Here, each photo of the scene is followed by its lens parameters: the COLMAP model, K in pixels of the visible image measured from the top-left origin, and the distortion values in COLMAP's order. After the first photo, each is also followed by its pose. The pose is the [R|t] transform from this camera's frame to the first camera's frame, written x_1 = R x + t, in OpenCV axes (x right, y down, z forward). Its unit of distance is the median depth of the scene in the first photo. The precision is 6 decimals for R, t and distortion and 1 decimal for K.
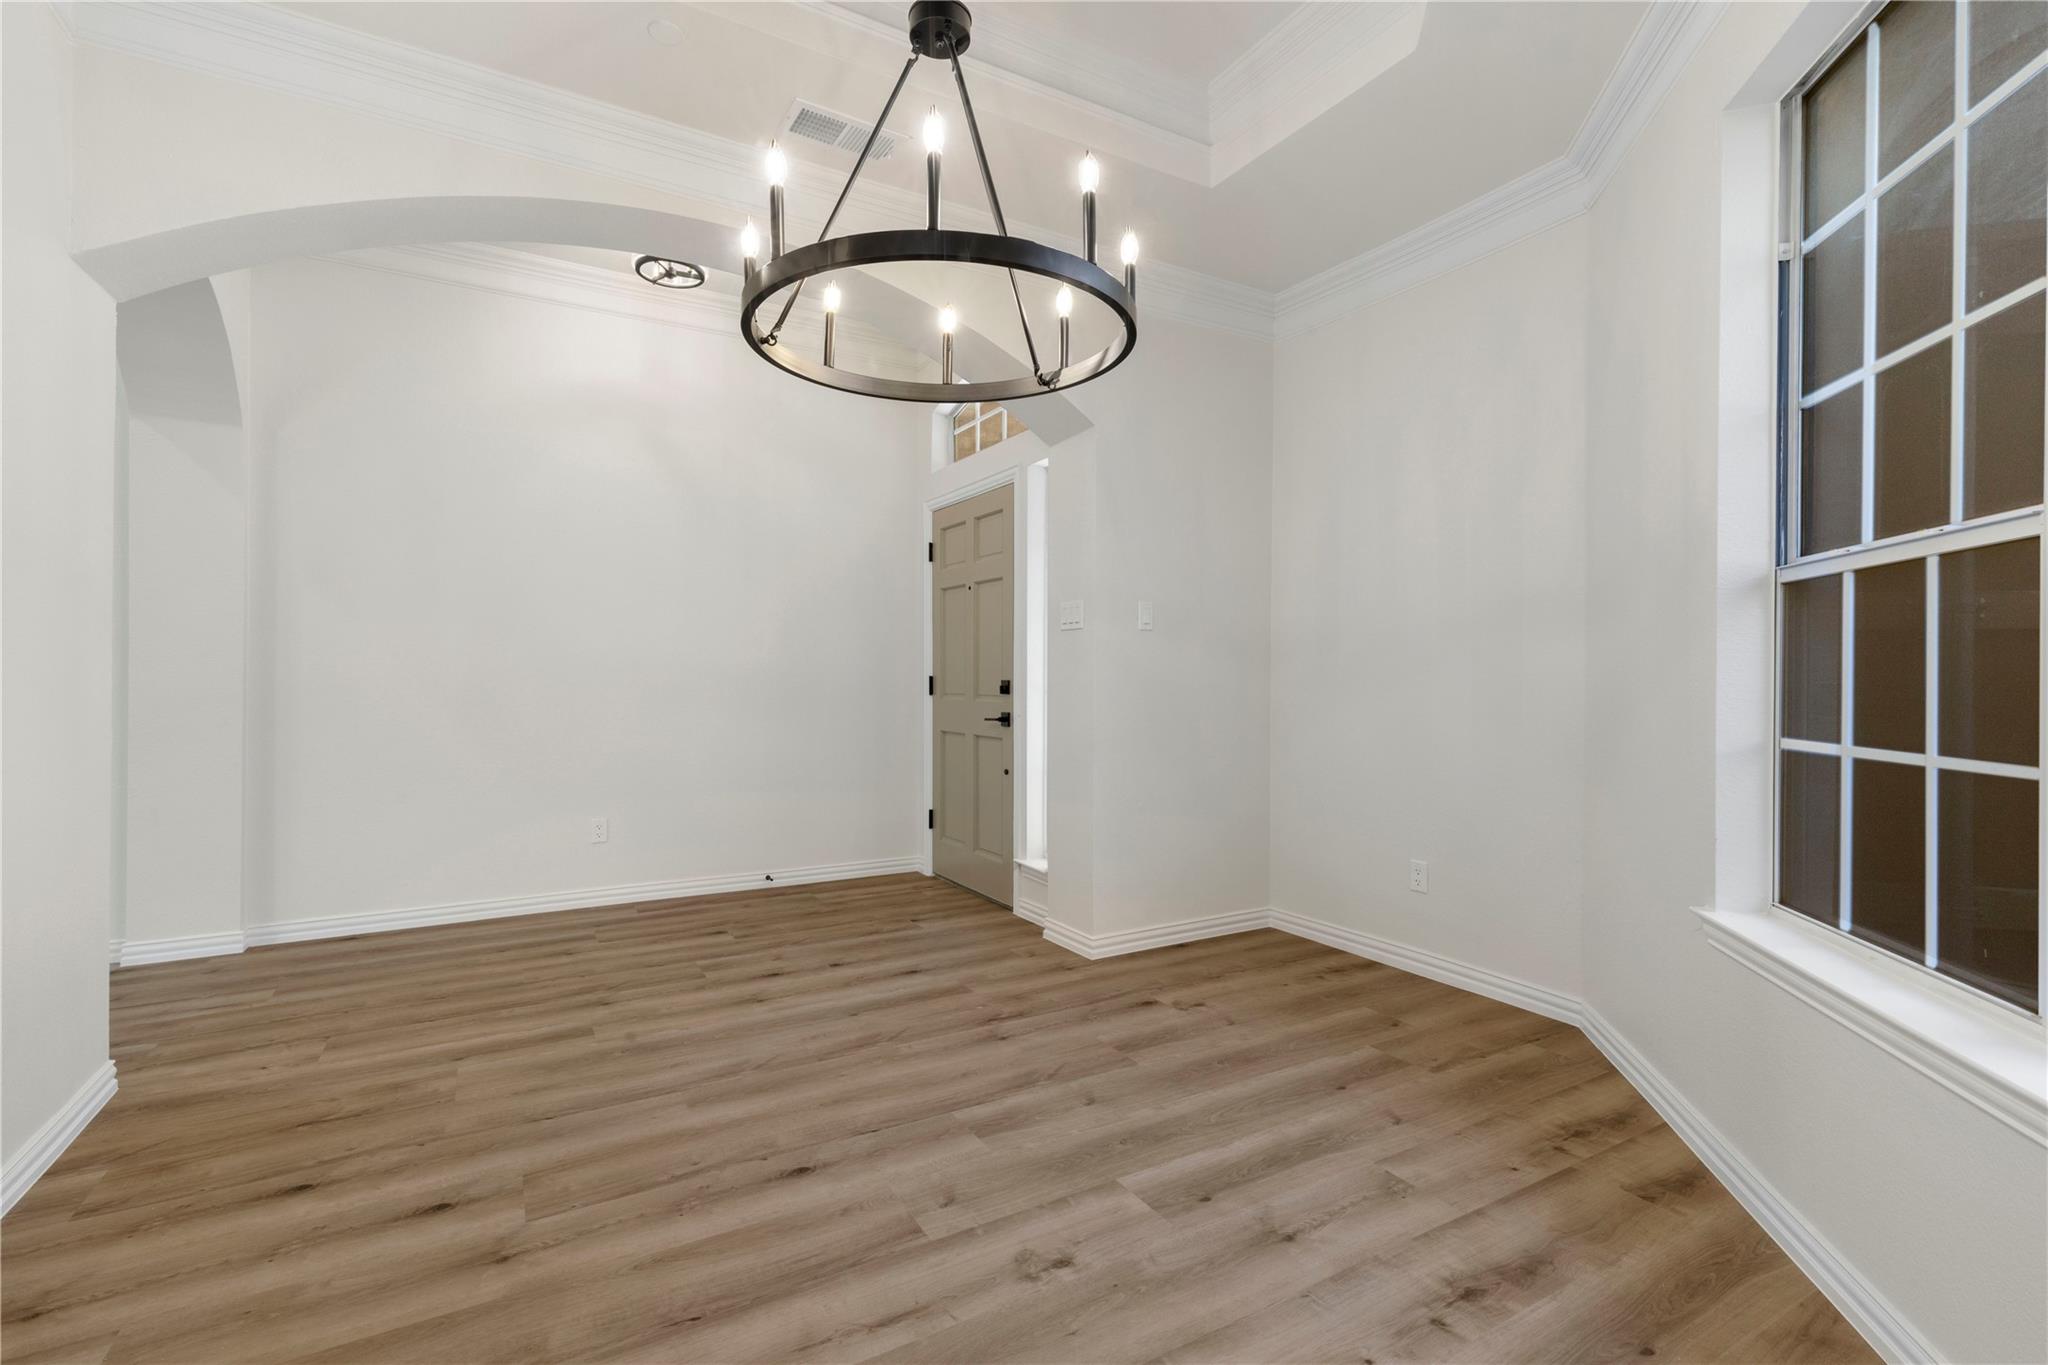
lens RADIAL K [[904.8, 0, 996.6], [0, 904.8, 678.4], [0, 0, 1]] dist [0.009658, -0.000431]
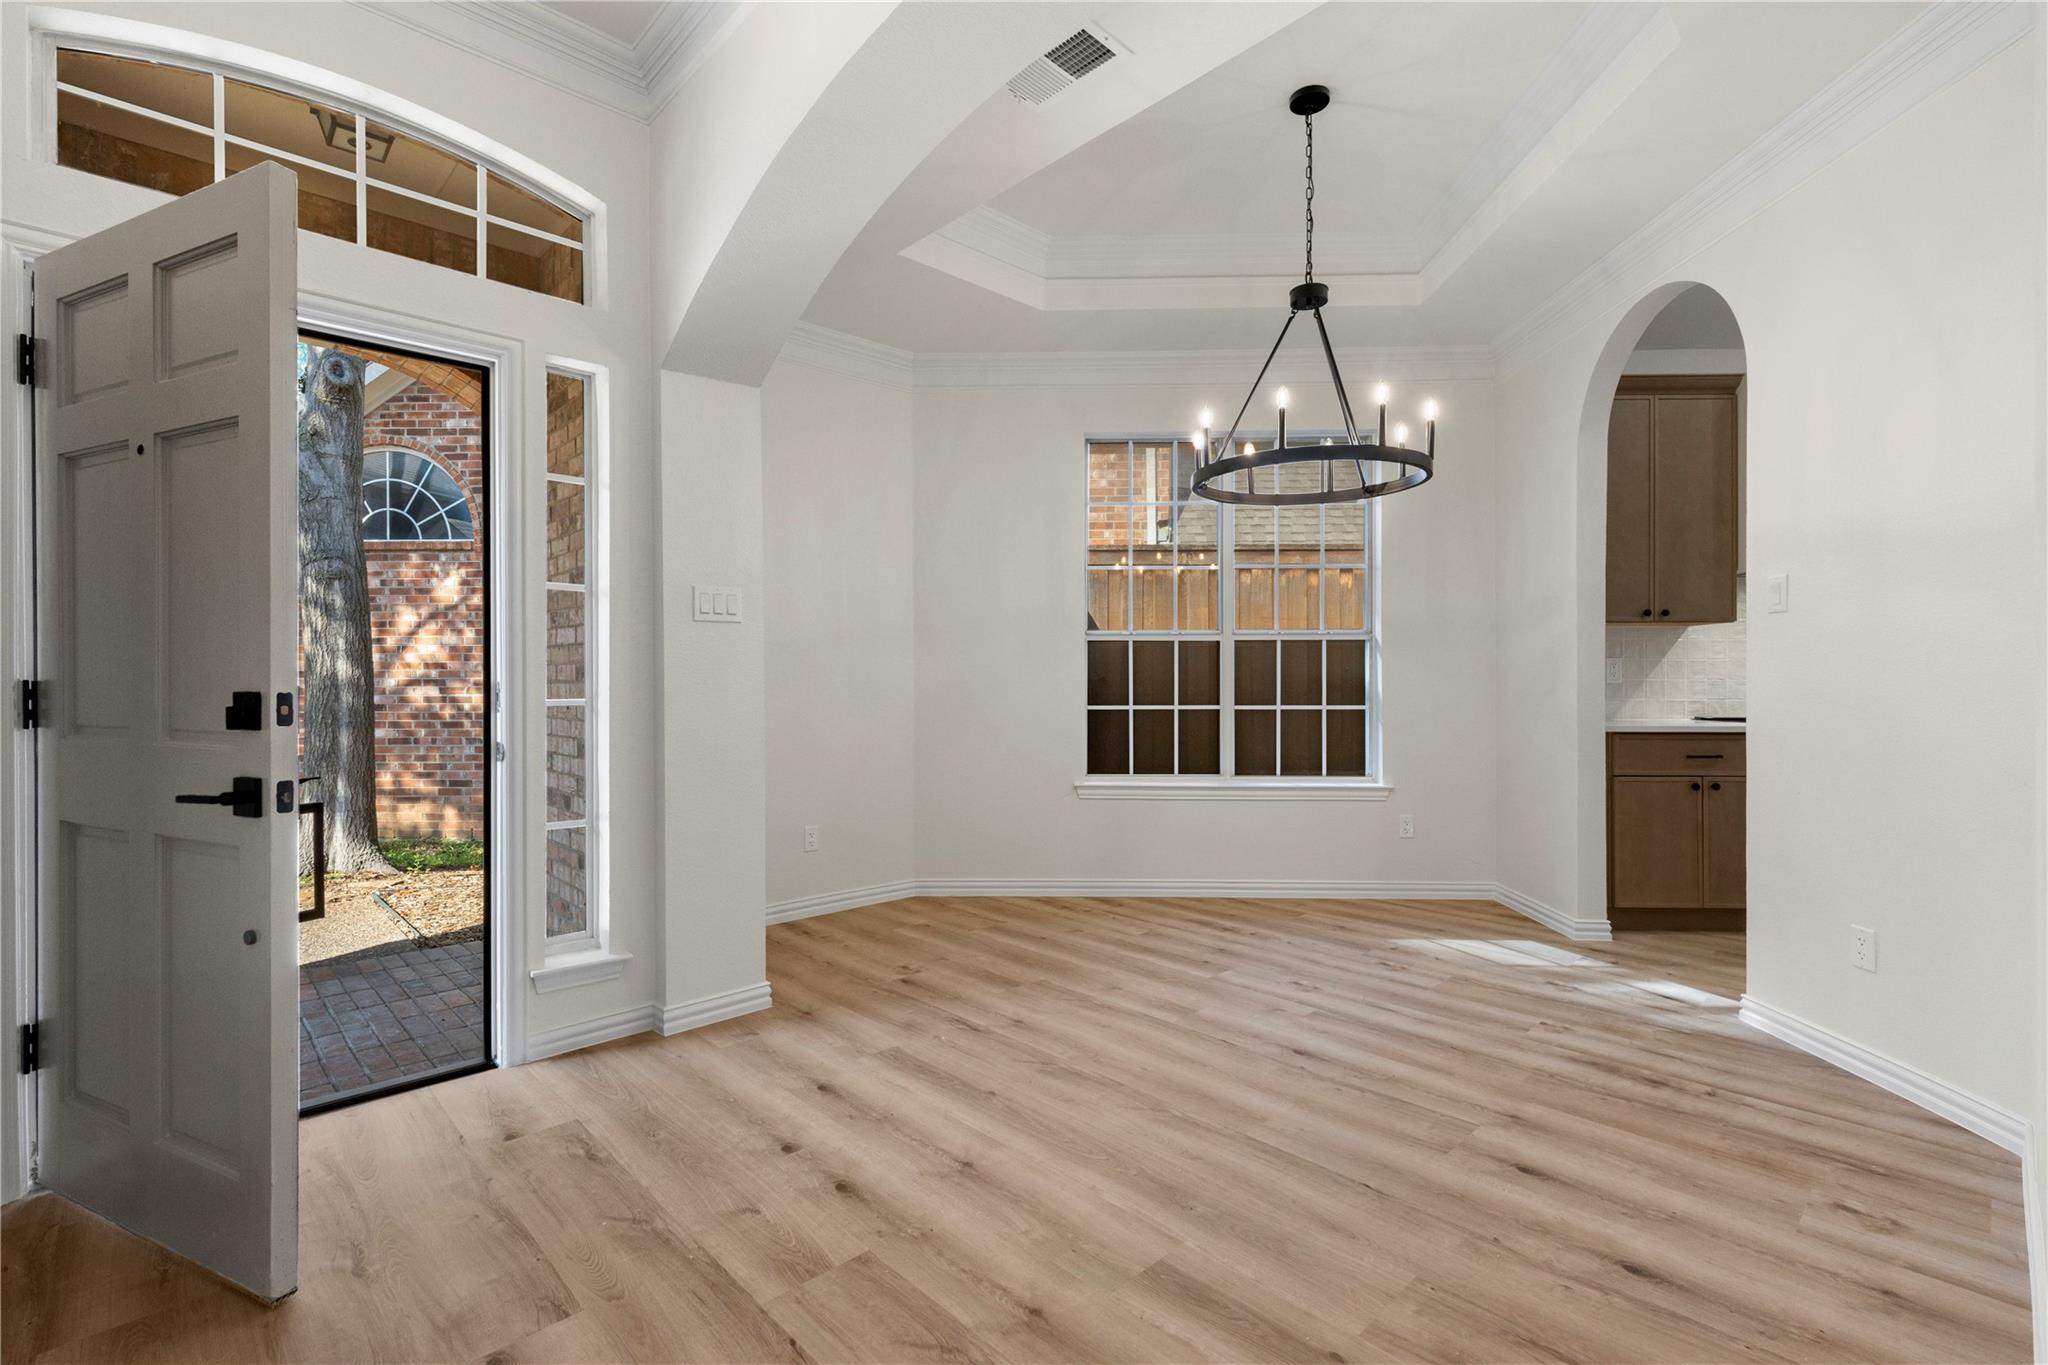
lens RADIAL K [[932.7, 0, 1024.0], [0, 932.7, 682.5], [0, 0, 1]] dist [0.012501, 0.000259]
pose [[-0.248660, -0.003561, 0.968584, -1.223817], [0.001839, 0.999990, 0.004148, -0.005453], [-0.968589, 0.002813, -0.248651, 1.470884]]
